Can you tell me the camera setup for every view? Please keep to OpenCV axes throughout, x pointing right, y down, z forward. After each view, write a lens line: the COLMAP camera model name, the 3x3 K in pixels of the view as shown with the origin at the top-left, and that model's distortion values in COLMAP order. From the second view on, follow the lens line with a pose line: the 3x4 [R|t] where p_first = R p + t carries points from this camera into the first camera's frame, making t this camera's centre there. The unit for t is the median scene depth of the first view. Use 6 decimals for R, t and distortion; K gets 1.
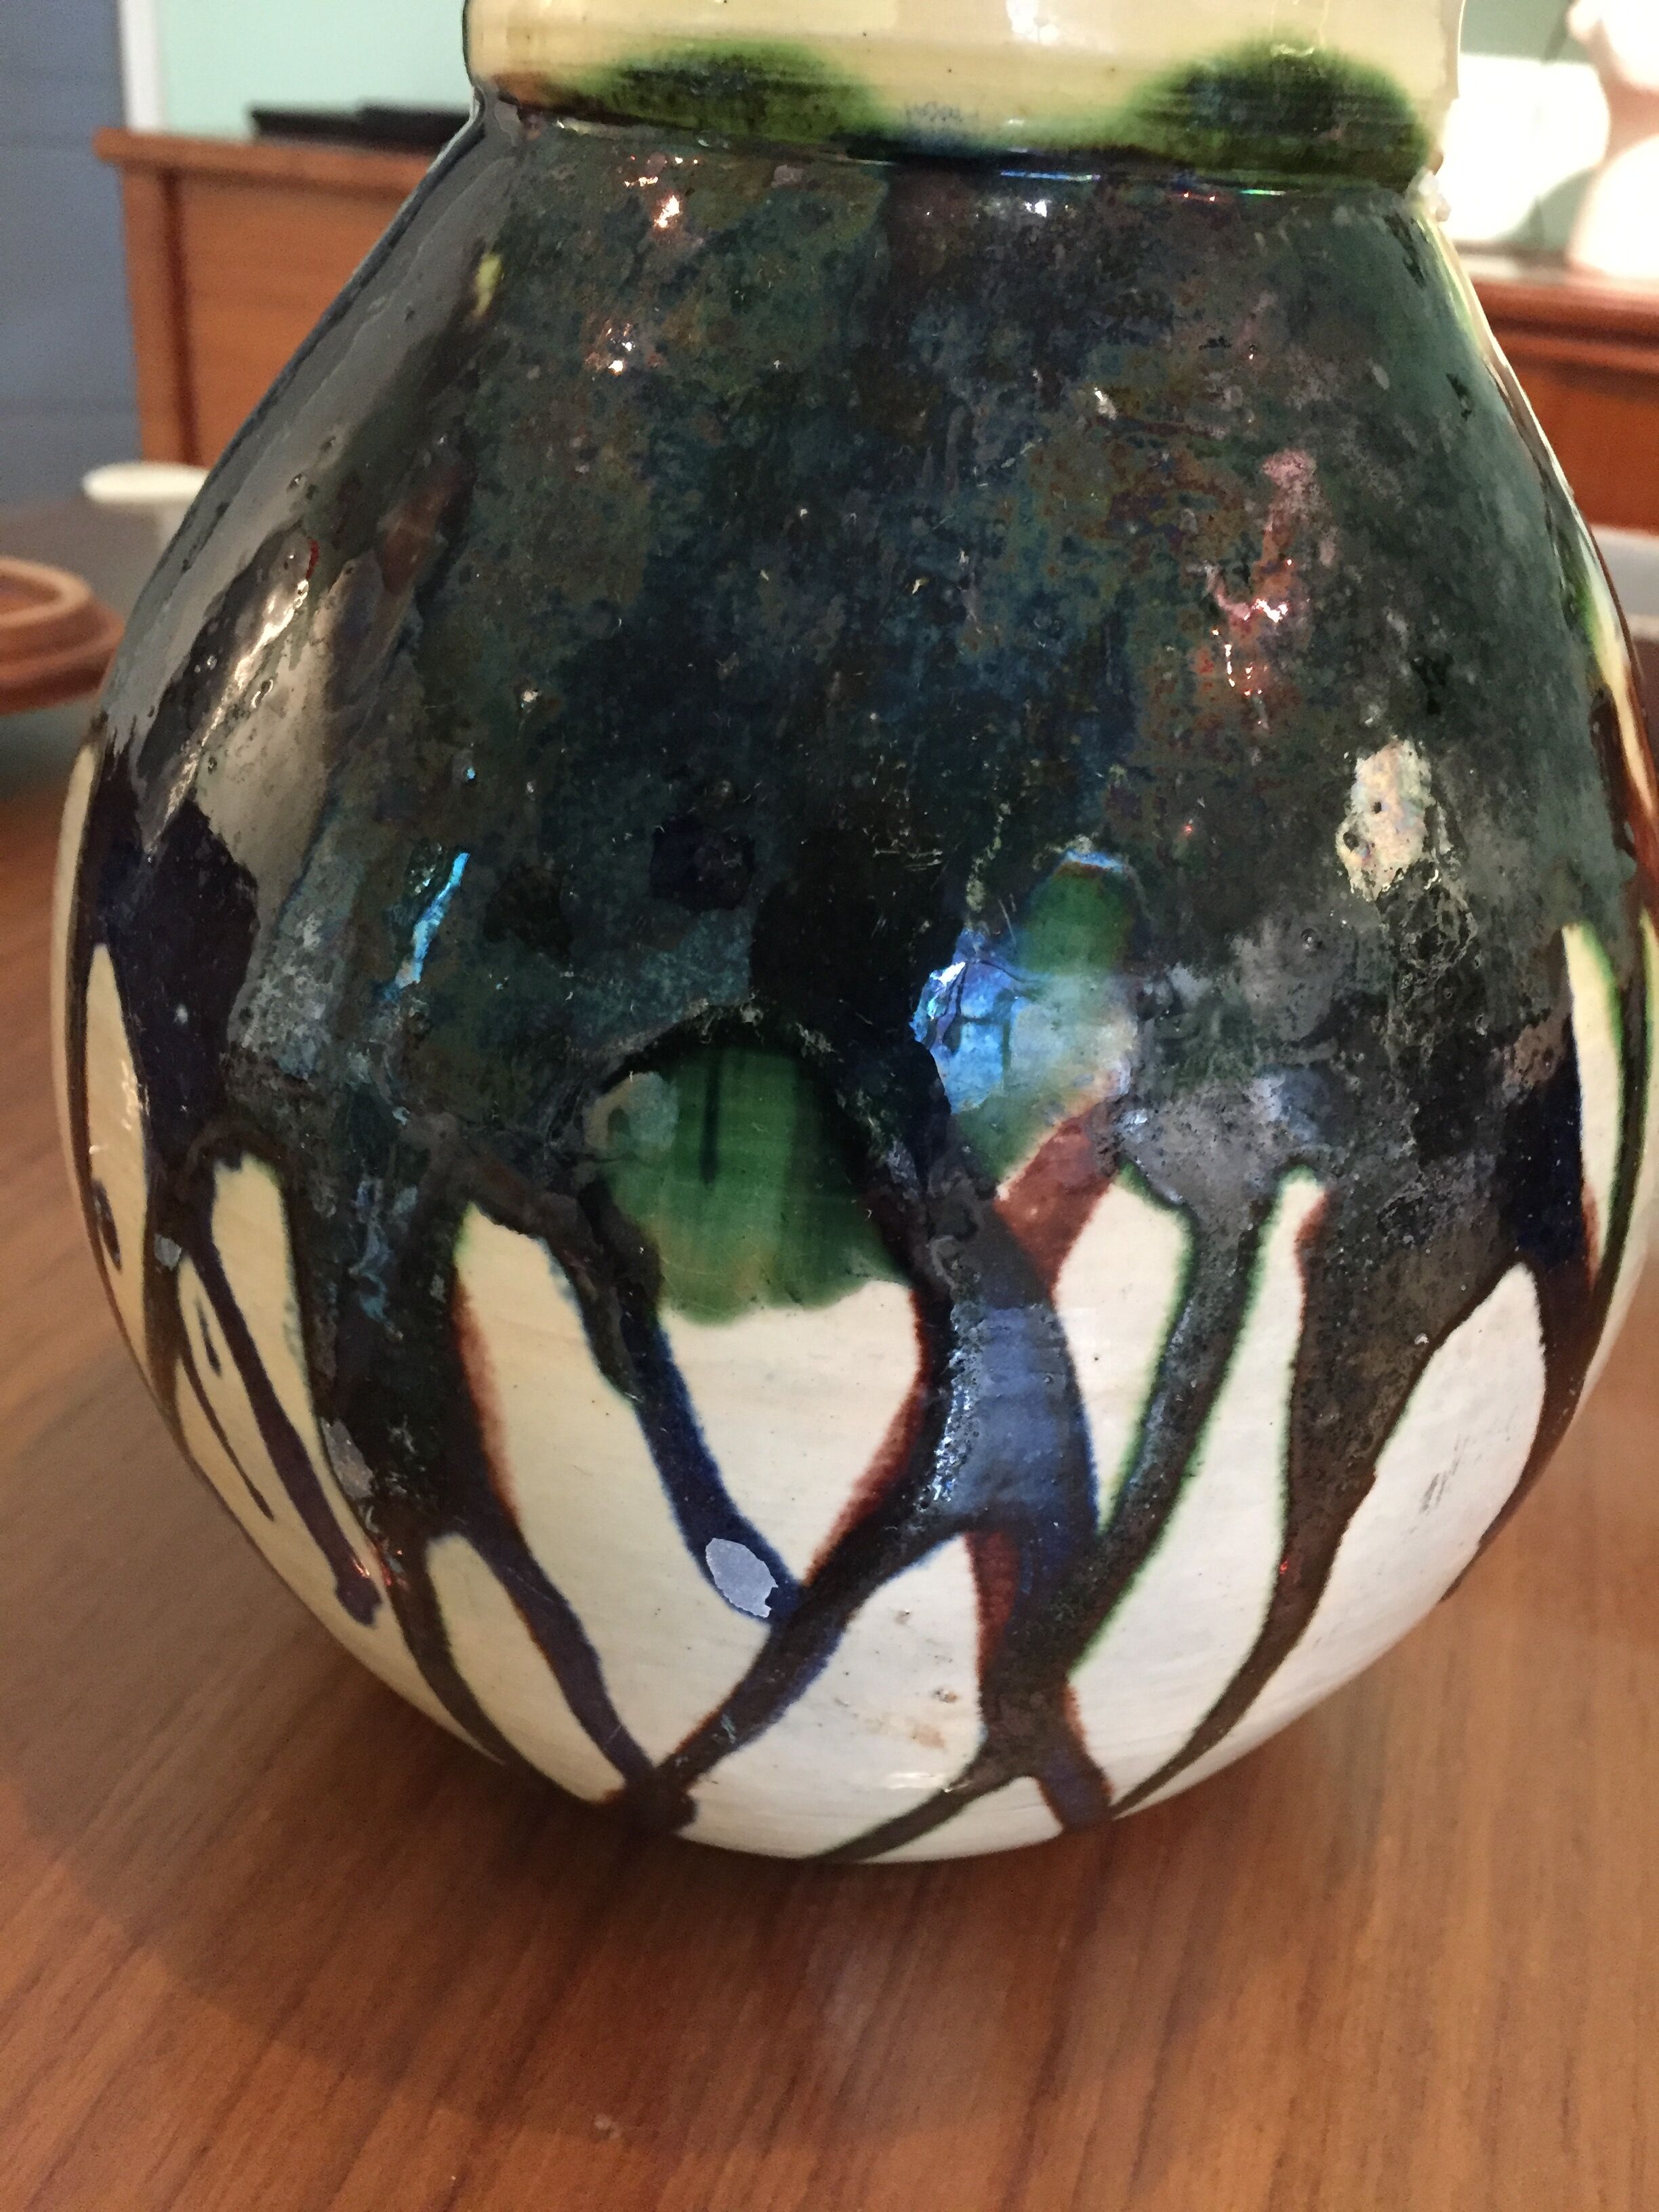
lens RADIAL K [[1877.6, 0, 821.3], [0, 1877.6, 1117.7], [0, 0, 1]] dist [0.057200, -0.102517]
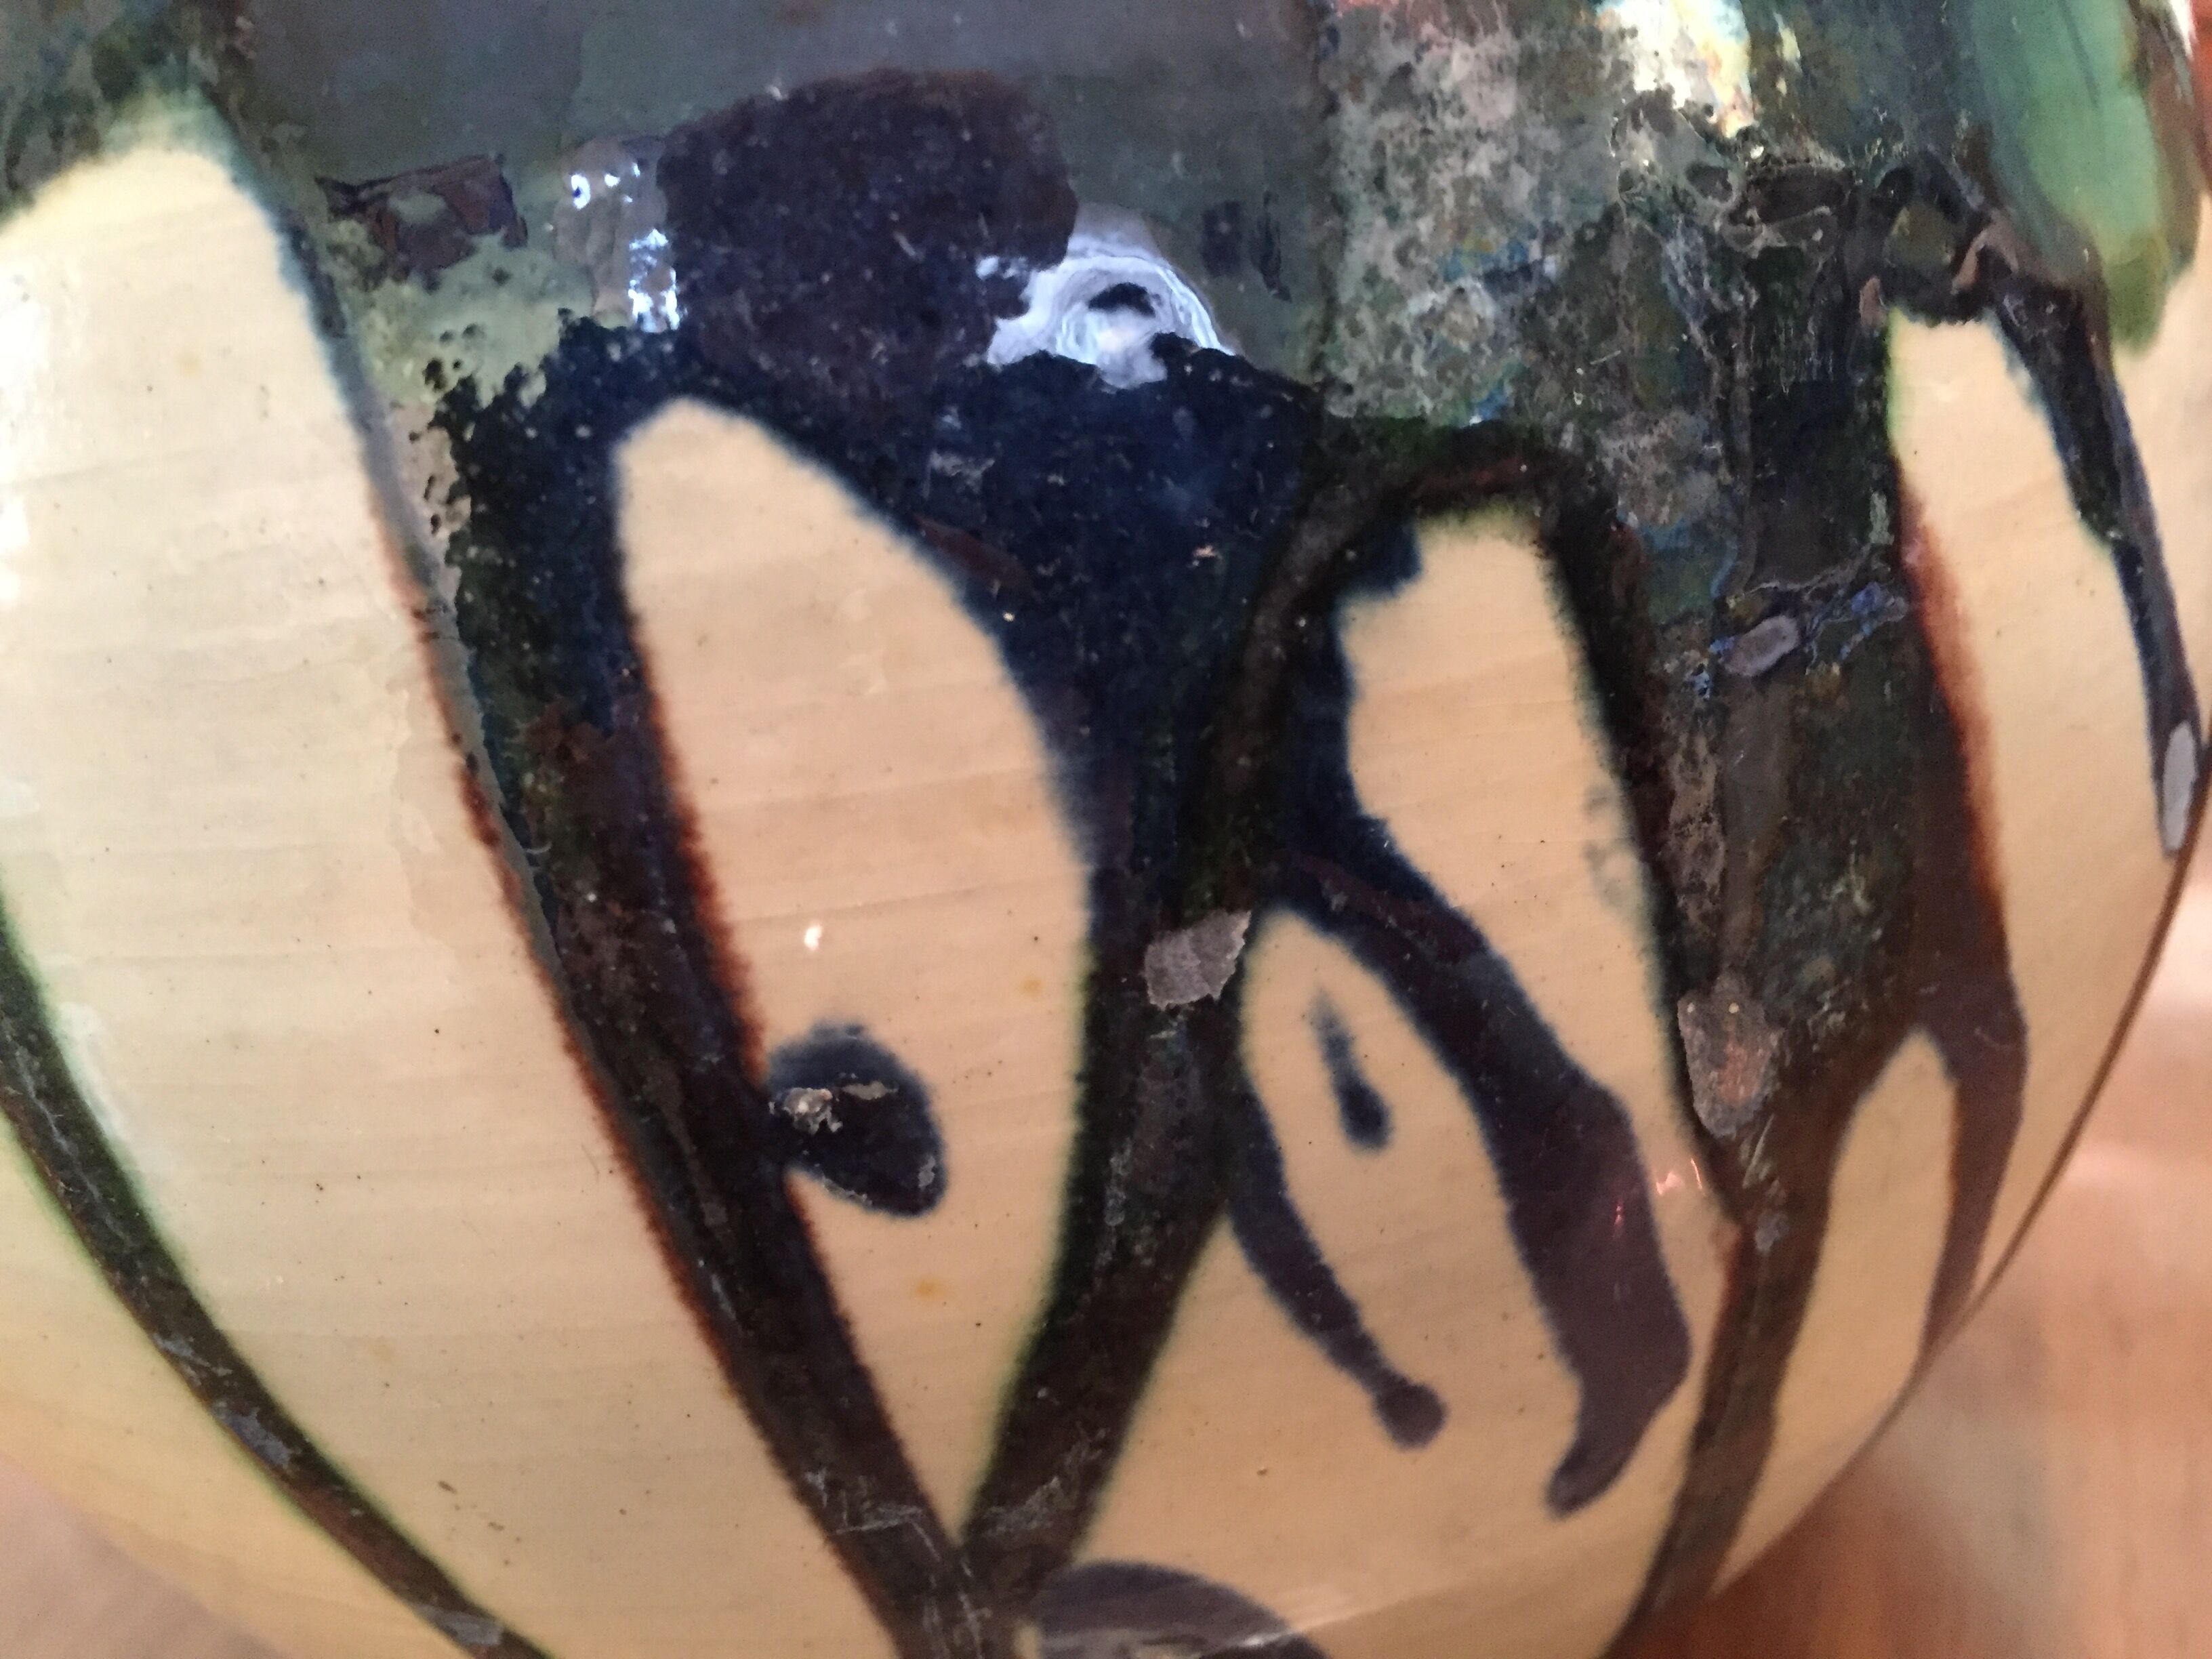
lens RADIAL K [[1892.0, 0, 1058.4], [0, 1892.0, 823.9], [0, 0, 1]] dist [0.050371, -0.004910]
pose [[0.564579, -0.446087, 0.694447, -0.733289], [0.559829, 0.825212, 0.074949, -0.005880], [-0.606500, 0.346457, 0.715630, 0.790992]]
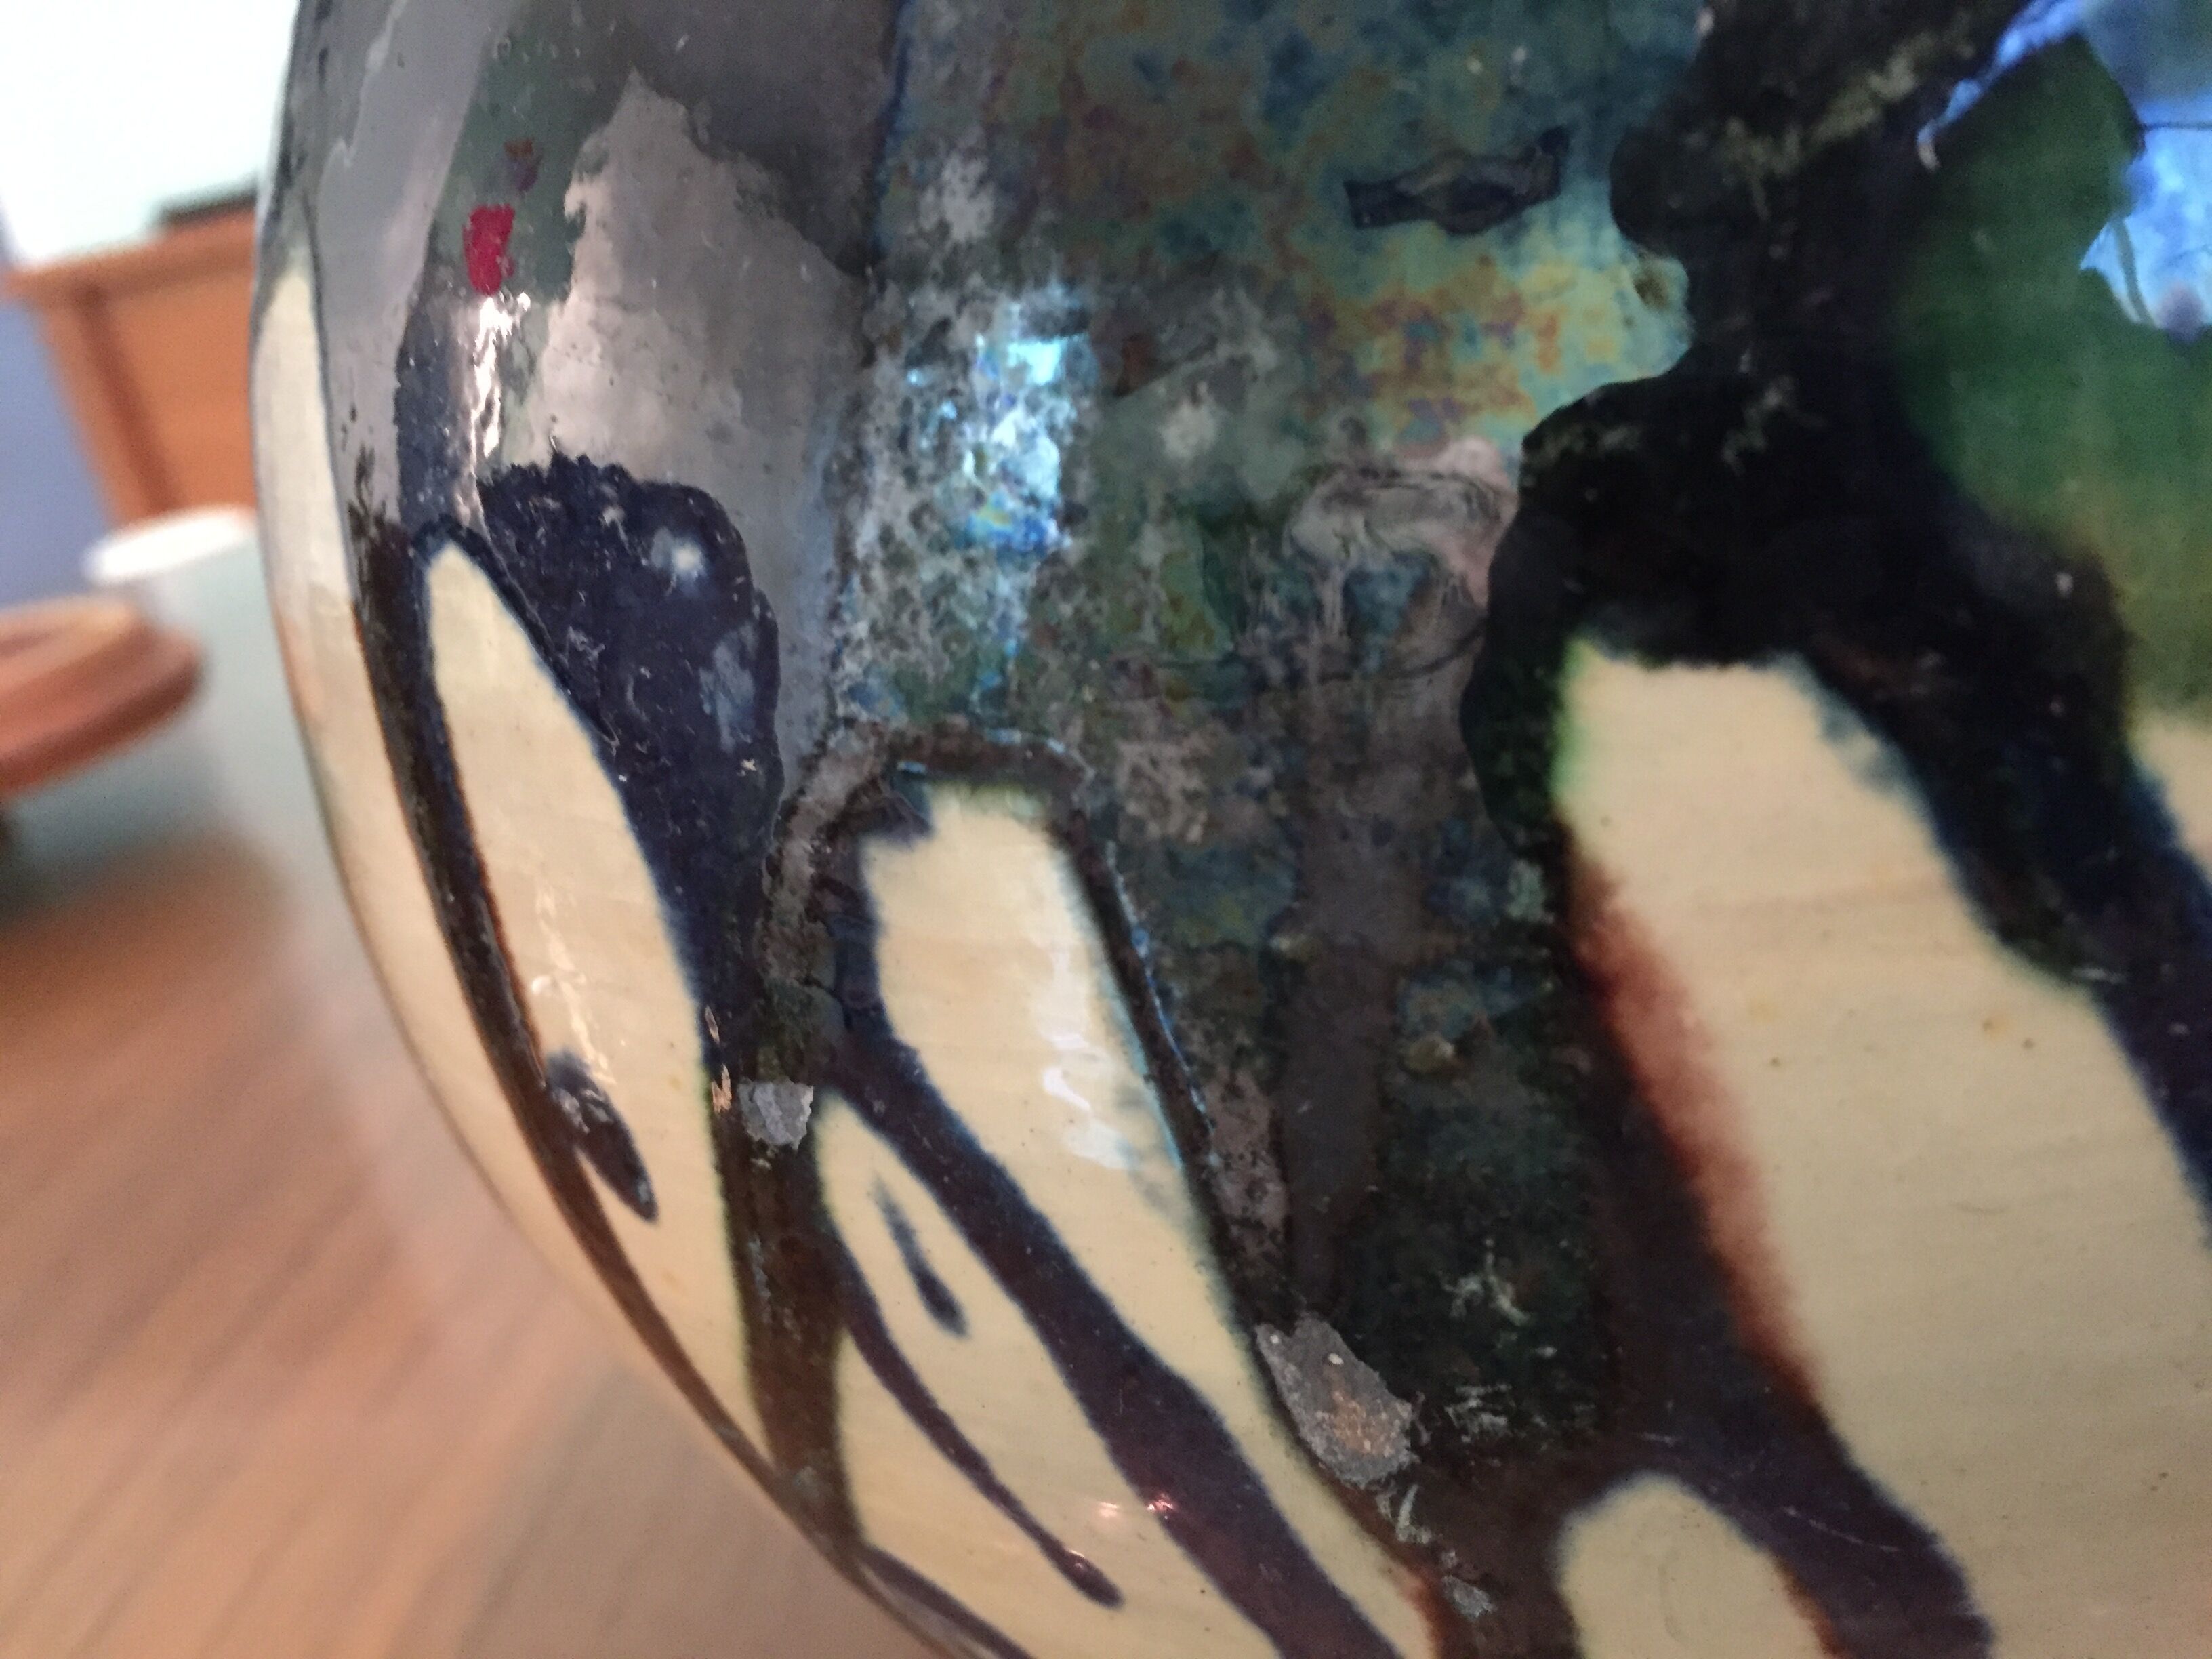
lens RADIAL K [[1877.6, 0, 1106.0], [0, 1877.6, 829.5], [0, 0, 1]] dist [0.057200, -0.102517]
pose [[0.941997, -0.323554, 0.089189, -0.324657], [0.331472, 0.938556, -0.096115, 0.086695], [-0.052611, 0.120104, 0.991366, 0.593865]]
